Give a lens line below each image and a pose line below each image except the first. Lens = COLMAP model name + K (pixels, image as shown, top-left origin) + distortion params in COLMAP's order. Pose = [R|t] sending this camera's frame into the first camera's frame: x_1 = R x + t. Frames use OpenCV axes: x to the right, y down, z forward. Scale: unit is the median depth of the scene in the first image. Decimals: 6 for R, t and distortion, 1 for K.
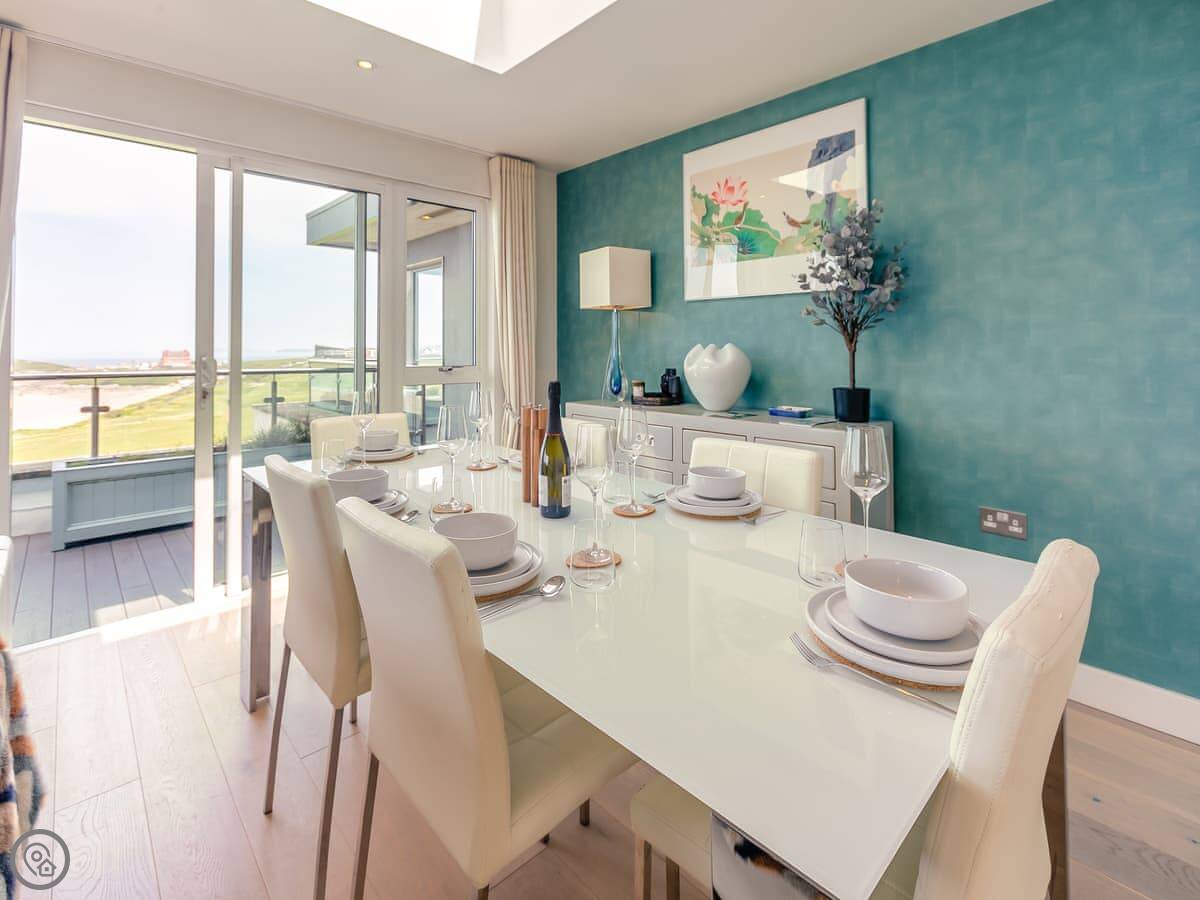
lens RADIAL K [[564.2, 0, 597.7], [0, 564.2, 329.1], [0, 0, 1]] dist [-0.014905, -0.000013]
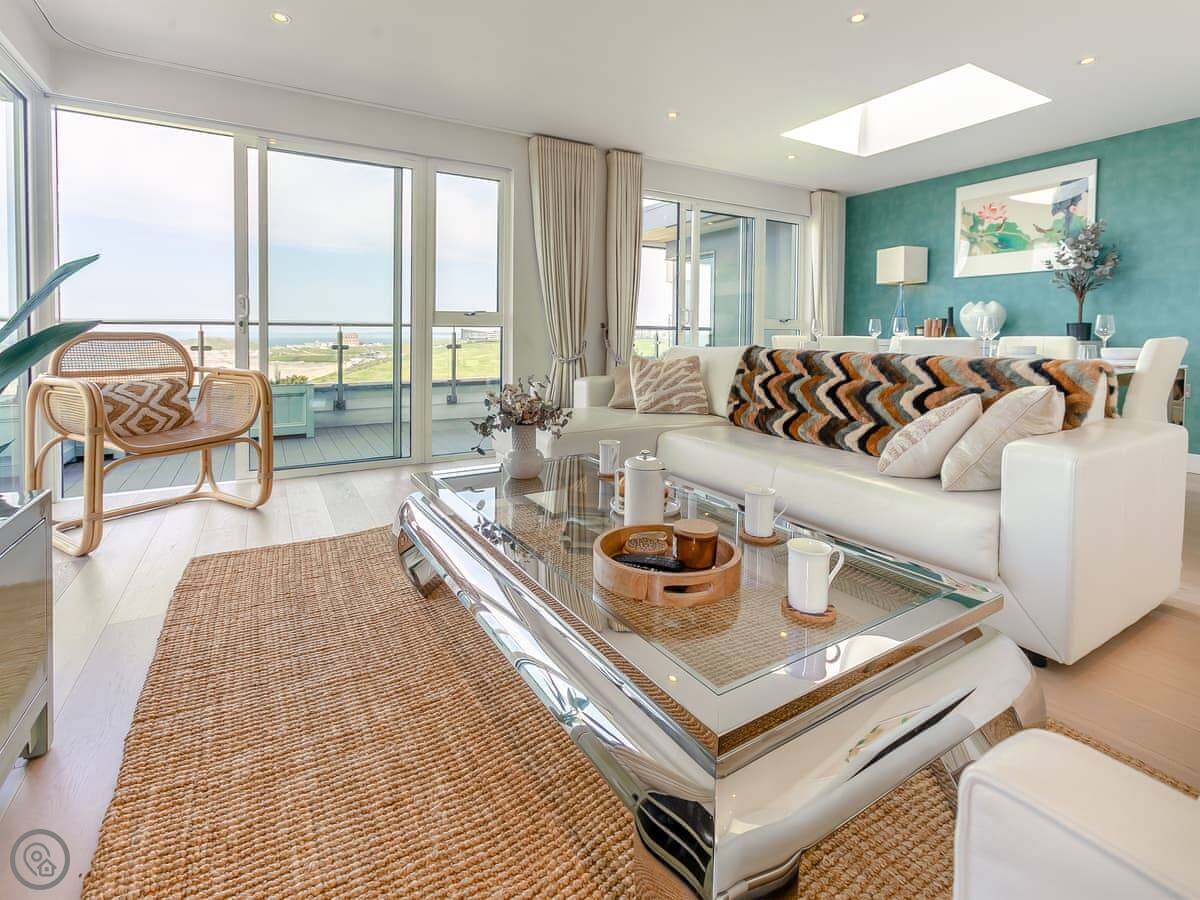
lens RADIAL K [[564.8, 0, 570.8], [0, 564.8, 345.7], [0, 0, 1]] dist [-0.000949, -0.000039]
pose [[0.969019, 0.018370, -0.246301, -0.601747], [-0.006943, 0.998862, 0.047184, 0.090446], [0.246887, -0.044012, 0.968044, -1.022408]]
